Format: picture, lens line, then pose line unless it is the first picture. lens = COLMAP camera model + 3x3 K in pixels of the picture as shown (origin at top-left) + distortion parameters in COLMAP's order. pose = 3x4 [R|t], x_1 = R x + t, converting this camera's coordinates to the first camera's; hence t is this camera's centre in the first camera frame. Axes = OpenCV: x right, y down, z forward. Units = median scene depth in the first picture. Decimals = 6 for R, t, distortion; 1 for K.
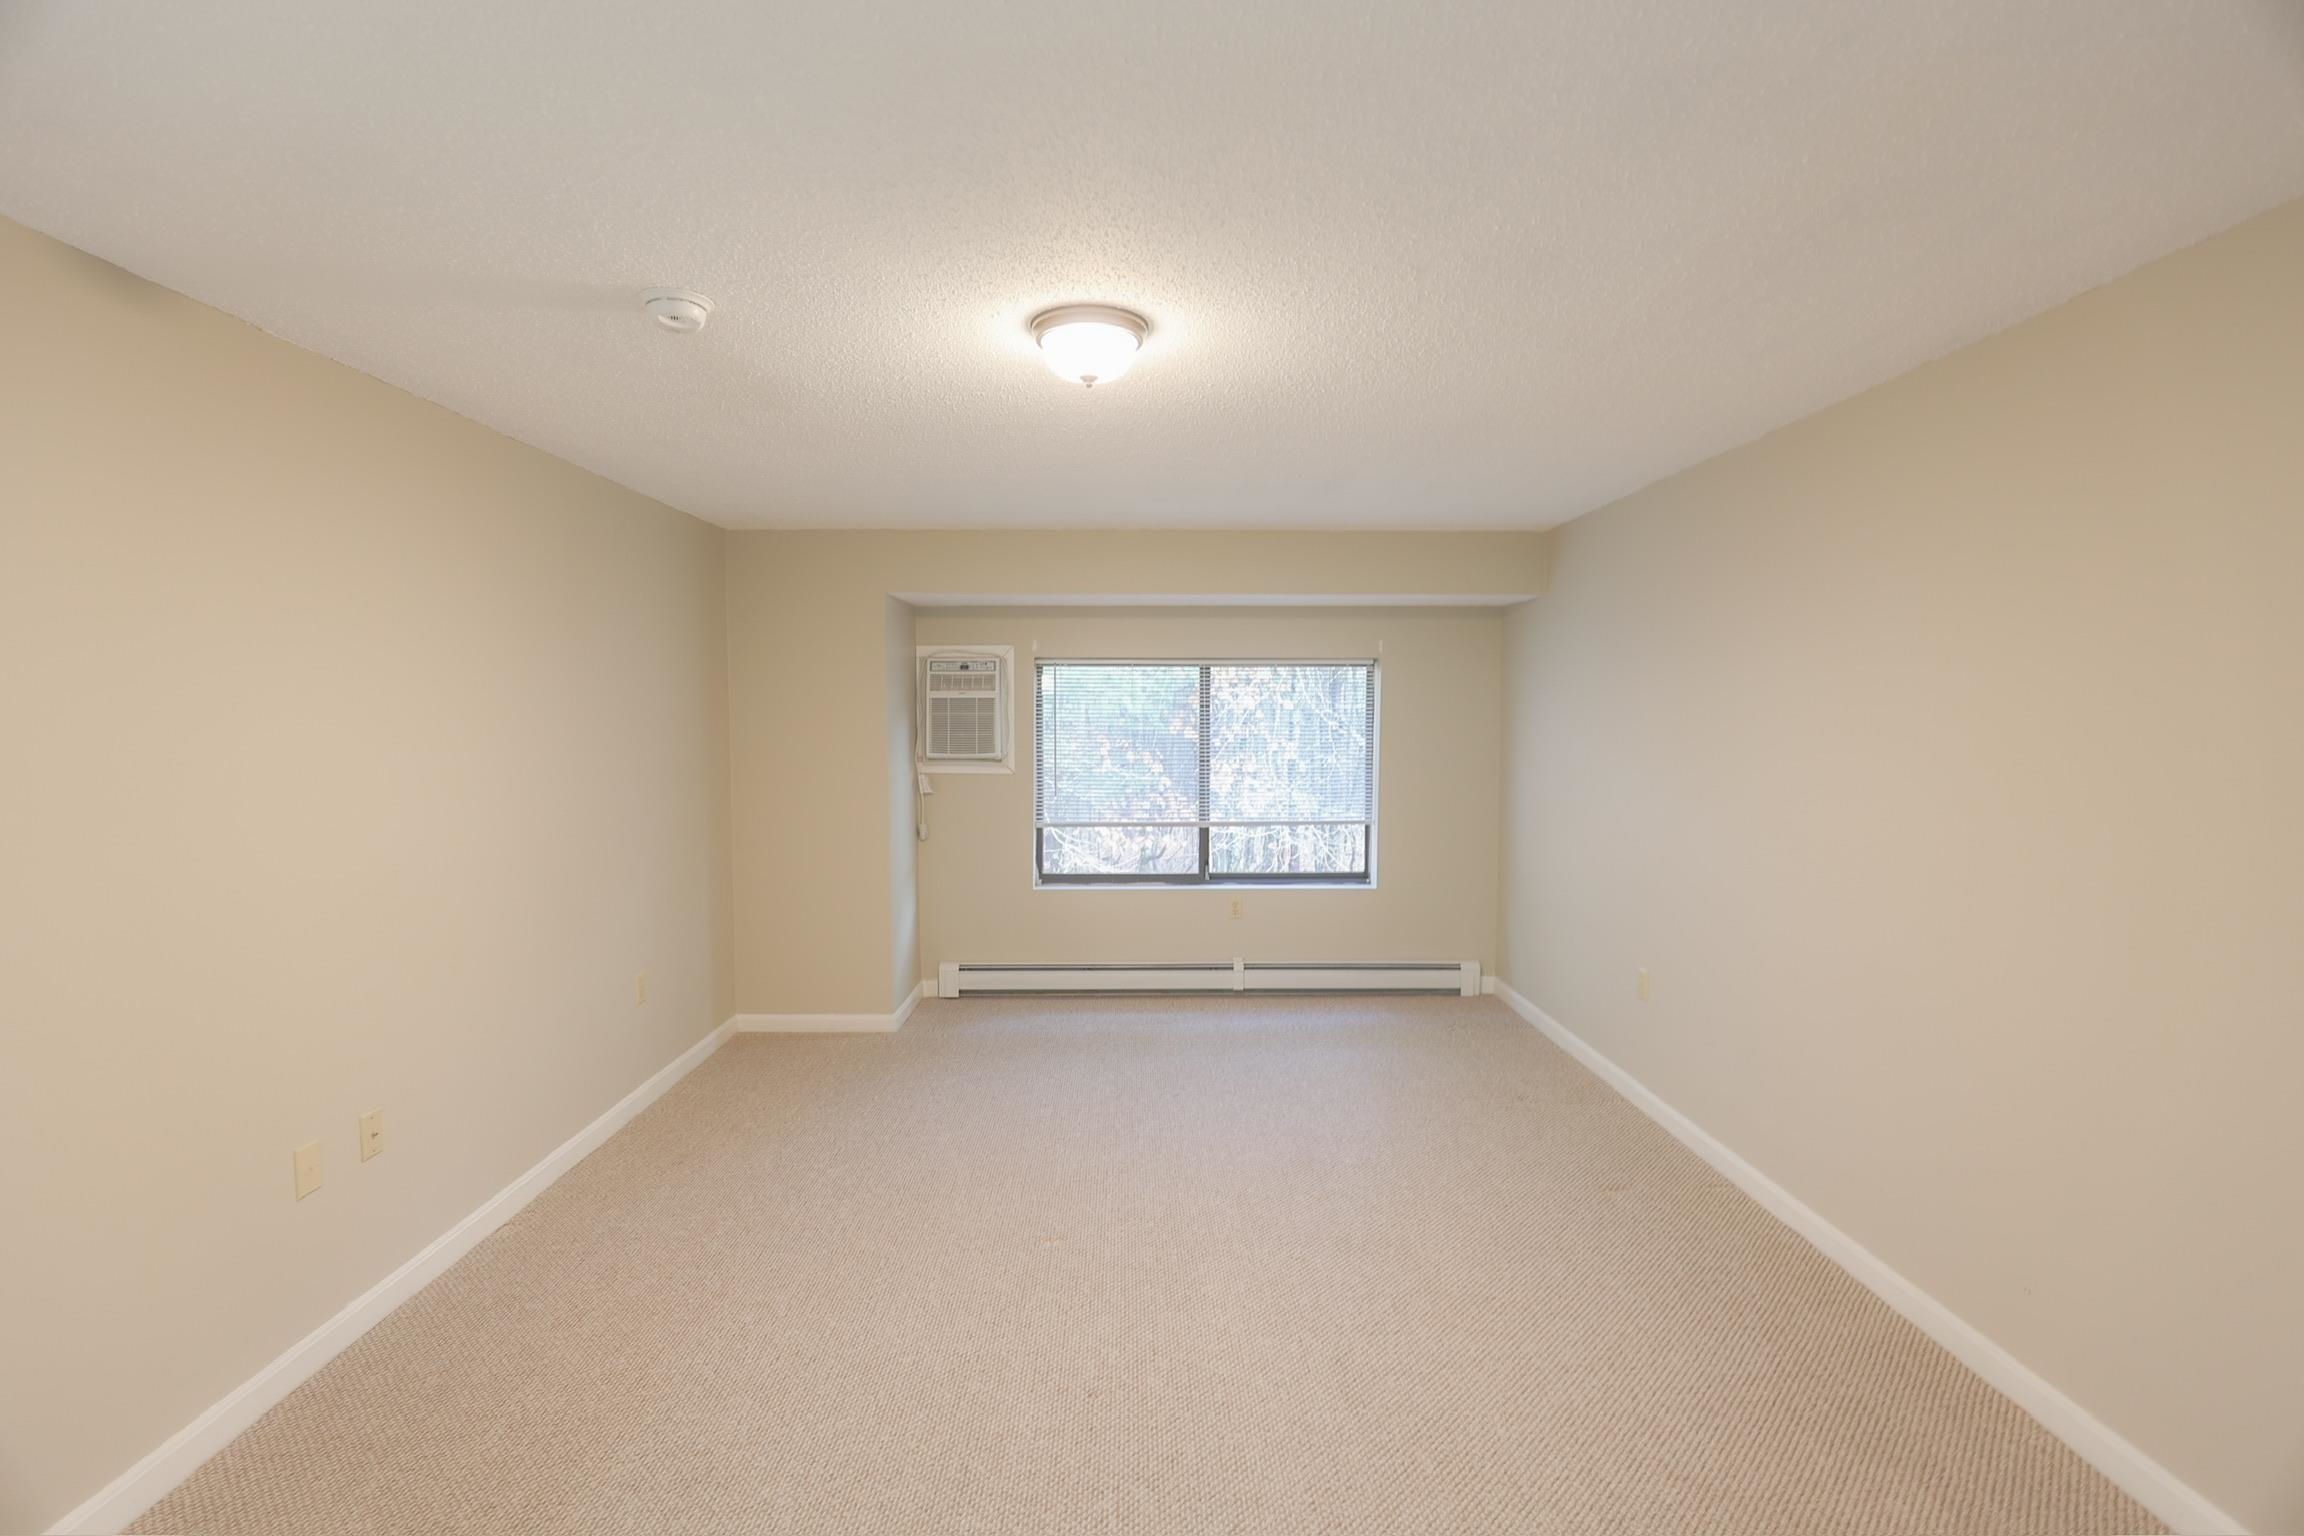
lens RADIAL K [[1086.8, 0, 1152.1], [0, 1086.8, 781.7], [0, 0, 1]] dist [-0.009602, 0.001415]
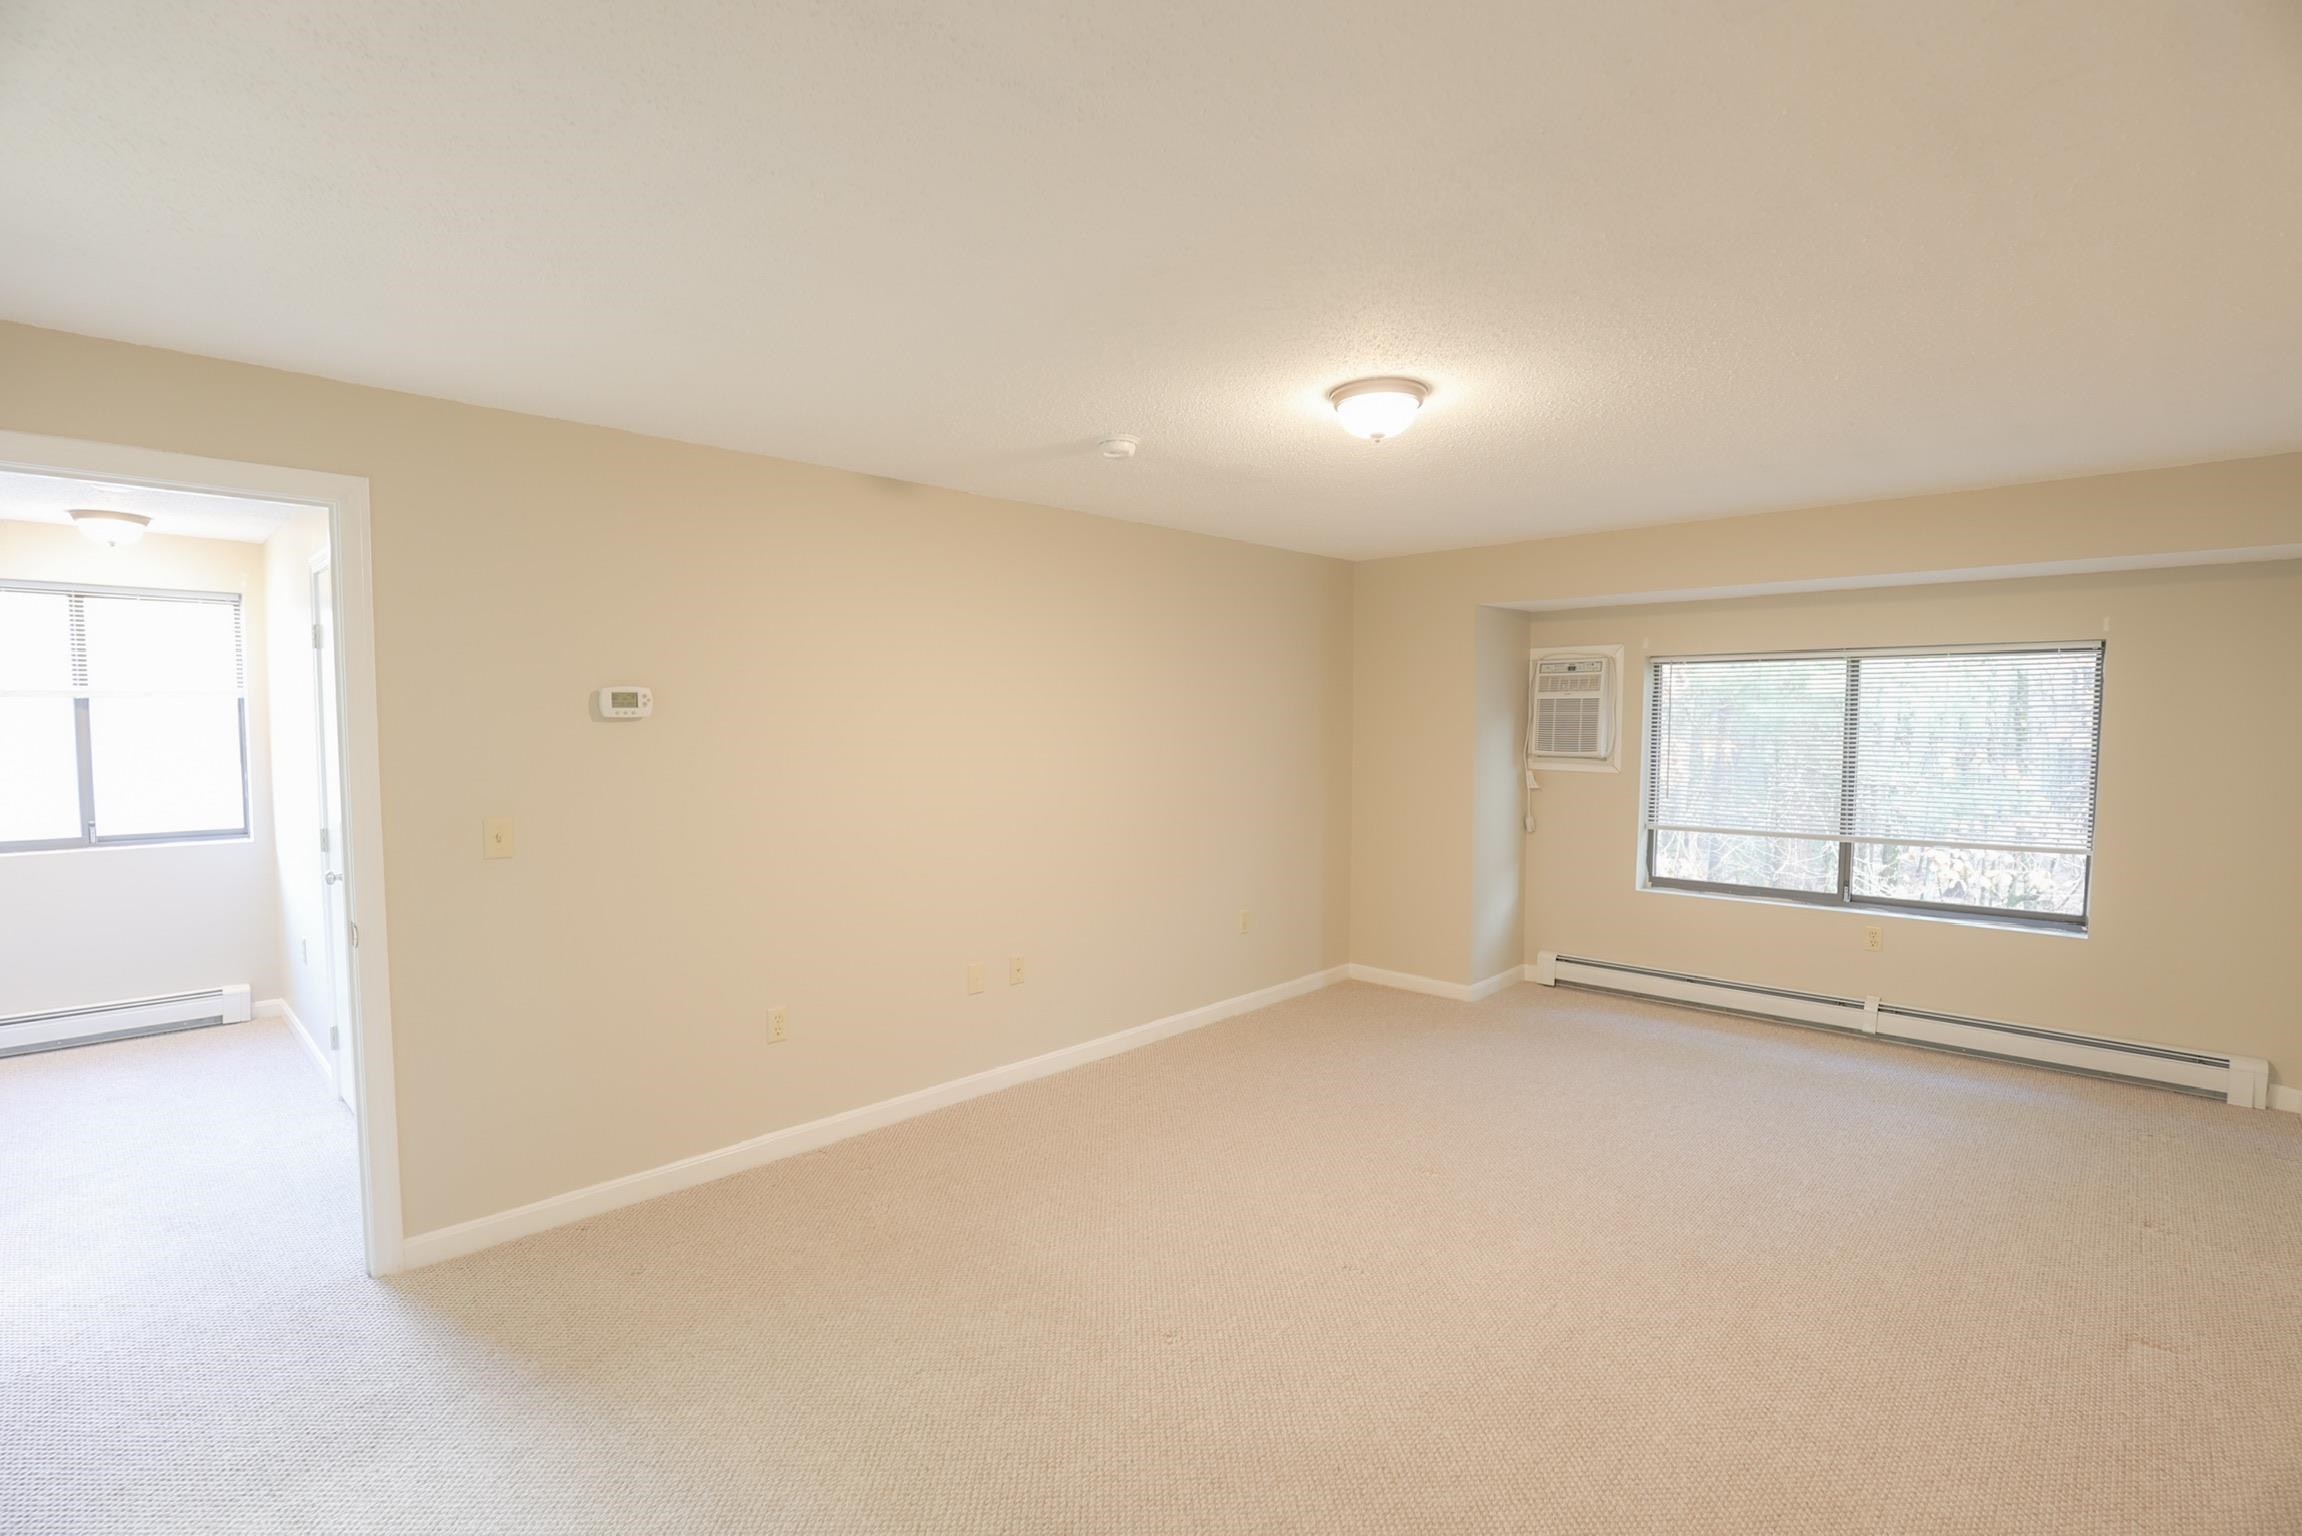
lens RADIAL K [[1085.8, 0, 1148.8], [0, 1085.8, 766.1], [0, 0, 1]] dist [-0.009602, 0.001415]
pose [[0.709630, 0.031711, -0.703860, 0.272050], [-0.043666, 0.999046, 0.000987, 0.004371], [0.703220, 0.030034, 0.710338, -0.016692]]
